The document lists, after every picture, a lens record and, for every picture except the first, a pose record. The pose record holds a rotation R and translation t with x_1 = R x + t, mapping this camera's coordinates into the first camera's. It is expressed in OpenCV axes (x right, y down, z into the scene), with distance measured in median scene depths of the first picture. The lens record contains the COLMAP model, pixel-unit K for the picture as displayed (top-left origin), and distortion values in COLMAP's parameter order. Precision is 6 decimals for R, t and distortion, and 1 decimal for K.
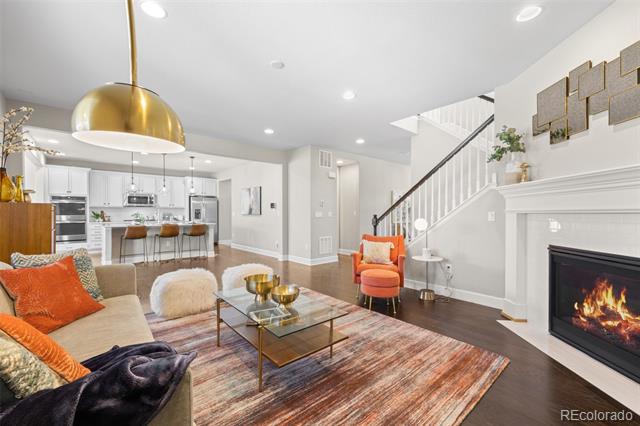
lens RADIAL K [[265.1, 0, 320.0], [0, 265.1, 213.0], [0, 0, 1]] dist [-0.000367, -0.000079]
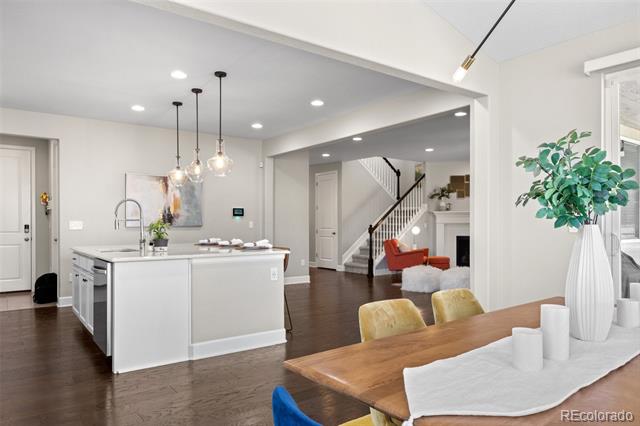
lens RADIAL K [[439.4, 0, 319.3], [0, 439.4, 225.5], [0, 0, 1]] dist [0.001915, 0.000188]
pose [[0.070541, -0.002809, 0.997505, -2.775803], [0.000287, 0.999996, 0.002796, 0.005553], [-0.997509, 0.000089, 0.070542, 1.574718]]
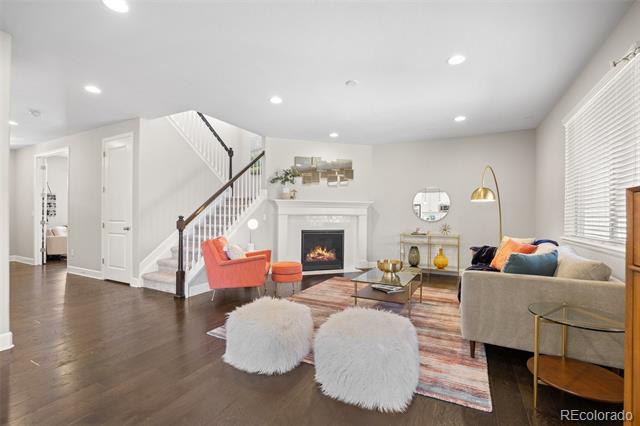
lens RADIAL K [[291.1, 0, 320.0], [0, 291.1, 213.0], [0, 0, 1]] dist [-0.015915, -0.000070]
pose [[-0.376769, 0.007315, 0.926278, -1.087280], [-0.005982, 0.999929, -0.010330, 0.005816], [-0.926288, -0.009433, -0.376699, 1.349007]]
